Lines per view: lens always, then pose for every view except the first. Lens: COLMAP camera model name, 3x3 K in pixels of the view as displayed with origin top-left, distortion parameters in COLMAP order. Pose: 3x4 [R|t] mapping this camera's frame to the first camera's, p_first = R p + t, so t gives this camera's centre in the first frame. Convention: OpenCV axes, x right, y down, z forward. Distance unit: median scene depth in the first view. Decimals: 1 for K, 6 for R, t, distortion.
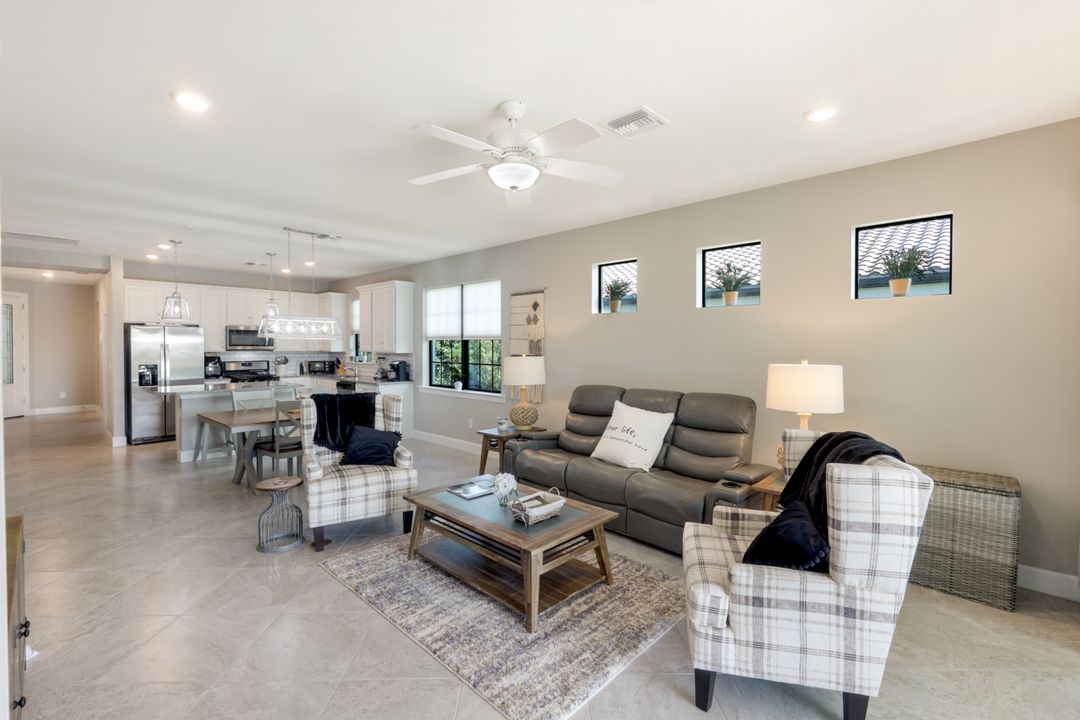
lens RADIAL K [[469.8, 0, 538.5], [0, 469.8, 355.7], [0, 0, 1]] dist [-0.007249, -0.000289]
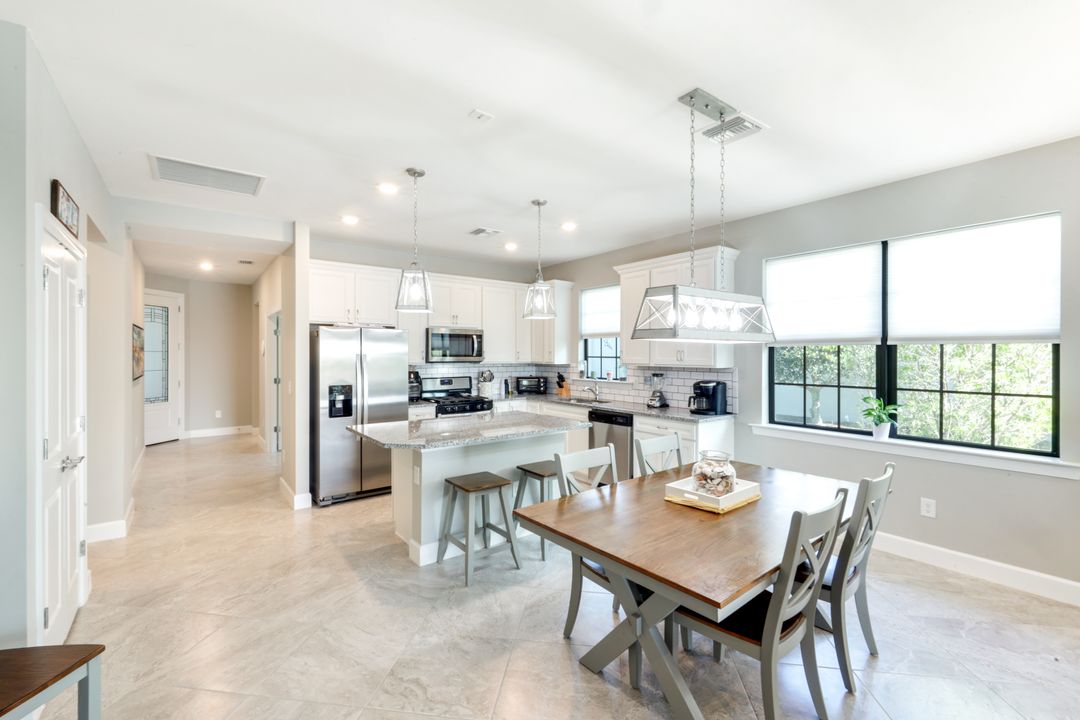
lens RADIAL K [[459.0, 0, 538.7], [0, 459.0, 355.8], [0, 0, 1]] dist [0.000536, 0.000148]
pose [[0.985256, -0.003460, -0.171051, -0.435877], [0.000255, 0.999824, -0.018753, -0.010059], [0.171086, 0.018433, 0.985084, 0.394093]]
